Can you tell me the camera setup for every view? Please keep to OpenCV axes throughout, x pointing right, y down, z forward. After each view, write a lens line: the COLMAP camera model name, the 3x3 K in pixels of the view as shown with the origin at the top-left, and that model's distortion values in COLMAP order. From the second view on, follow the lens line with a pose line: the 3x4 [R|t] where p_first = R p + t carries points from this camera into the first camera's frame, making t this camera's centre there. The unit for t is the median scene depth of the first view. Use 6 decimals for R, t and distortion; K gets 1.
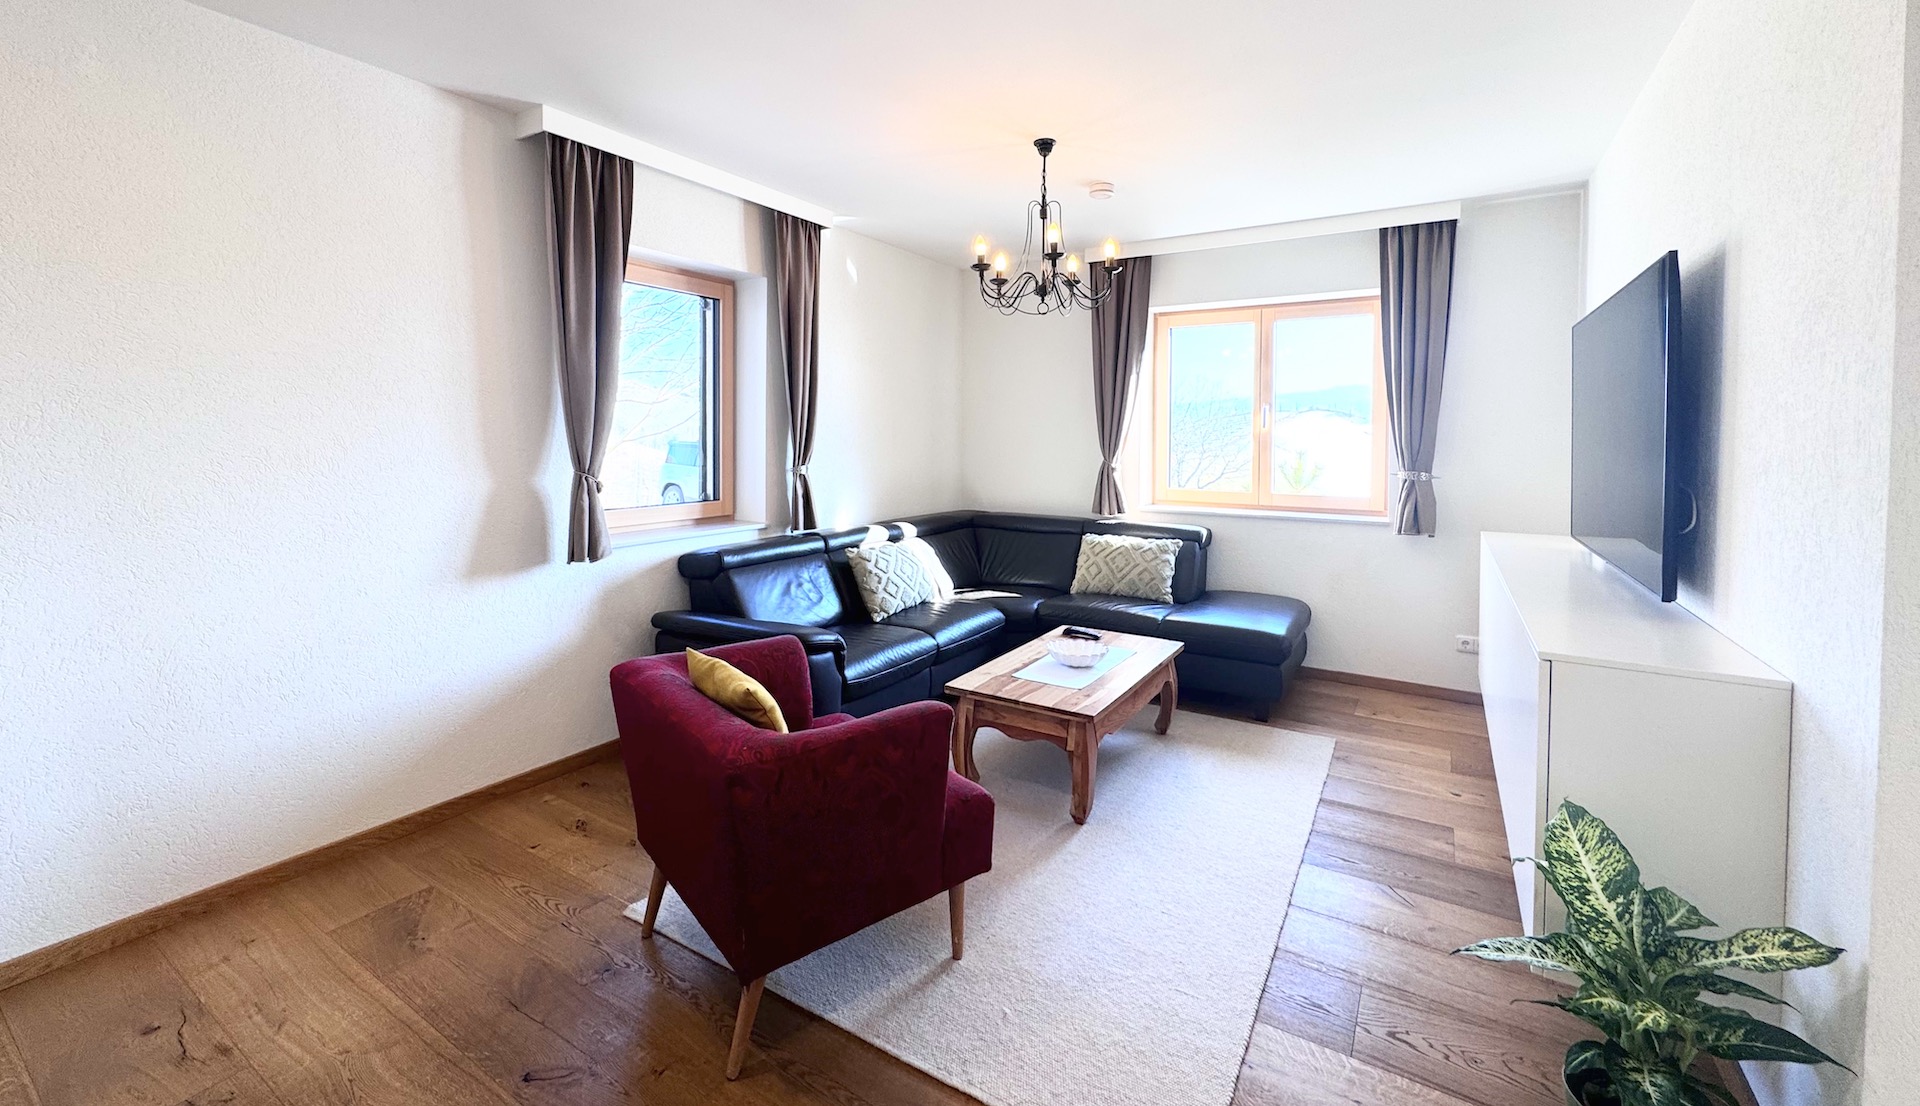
lens RADIAL K [[757.2, 0, 964.9], [0, 757.2, 456.5], [0, 0, 1]] dist [0.000647, 0.000050]
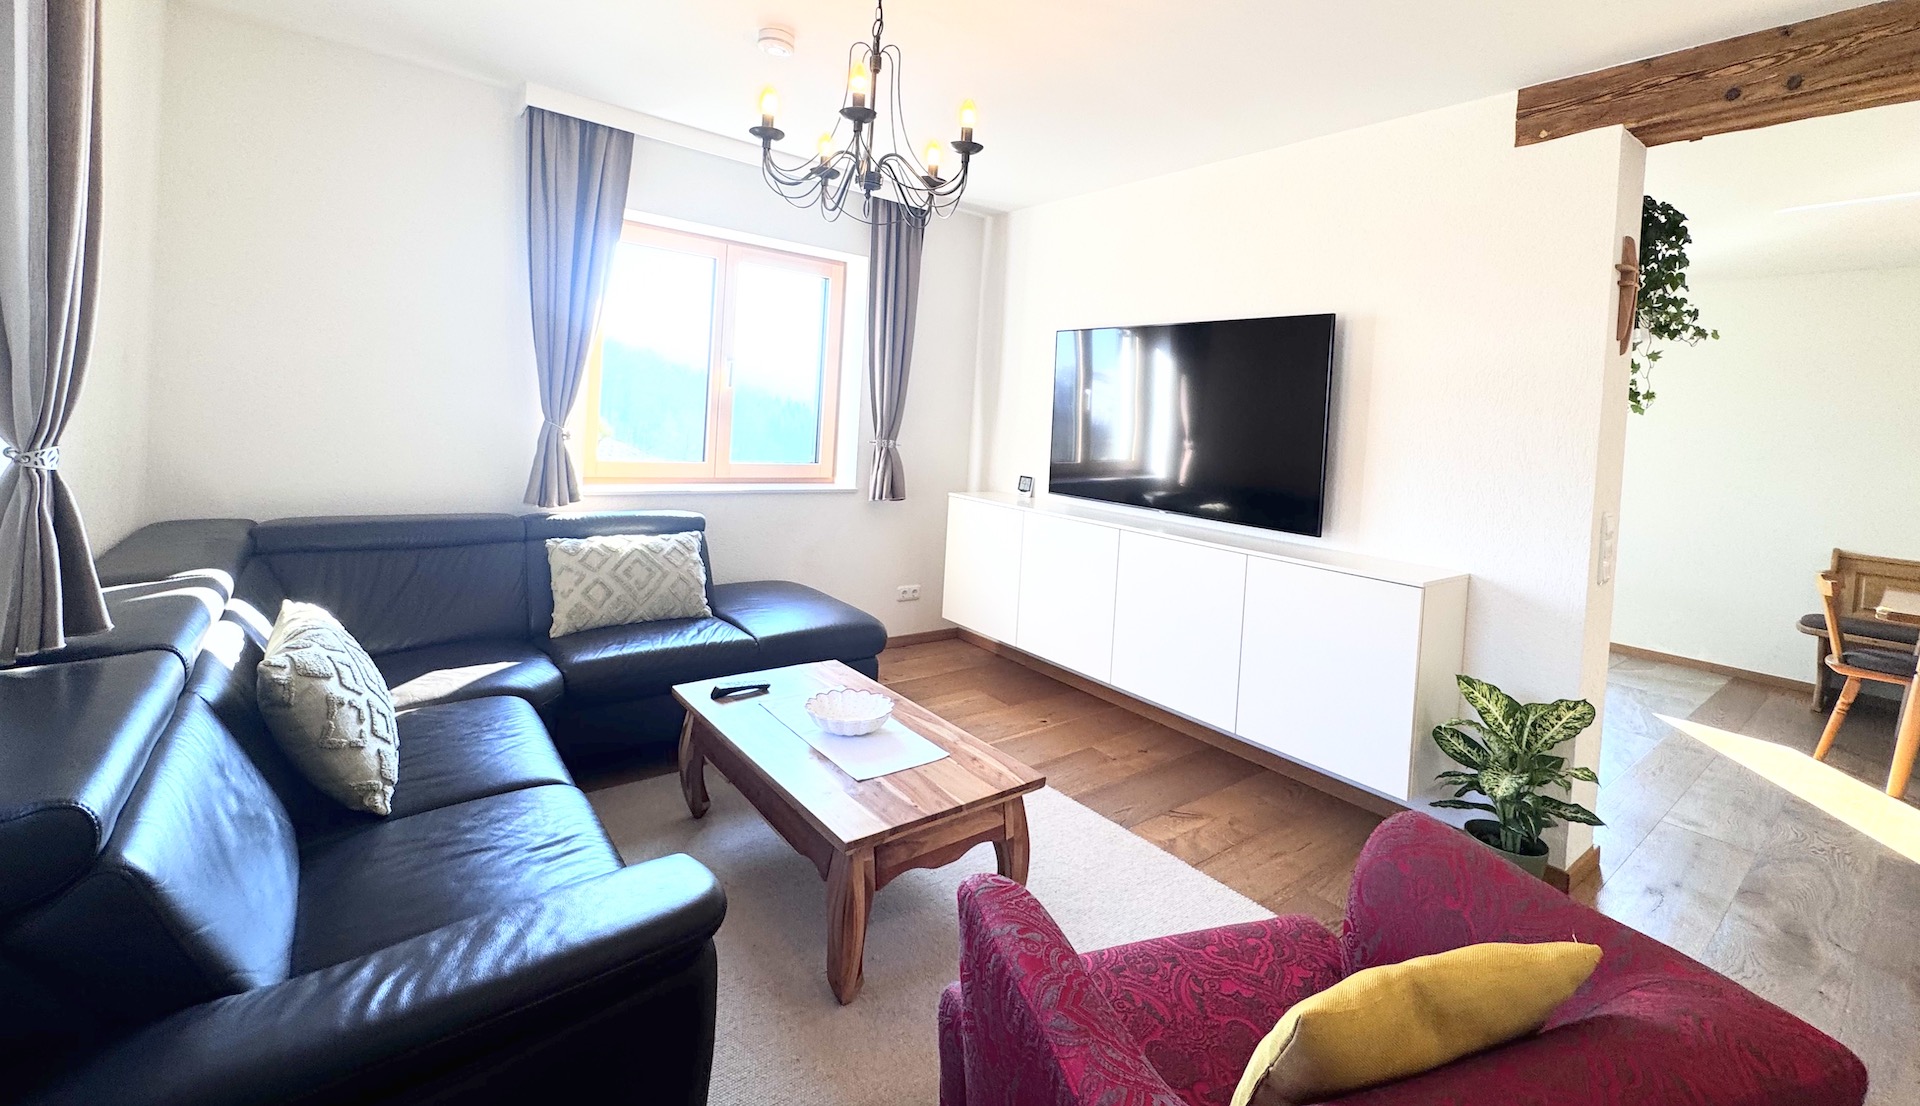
lens RADIAL K [[788.1, 0, 962.8], [0, 788.1, 433.8], [0, 0, 1]] dist [-0.001581, -0.000063]
pose [[0.340630, -0.001979, 0.940195, -0.400395], [-0.037090, 0.999191, 0.015541, -0.010264], [-0.939466, -0.040166, 0.340281, 0.536218]]
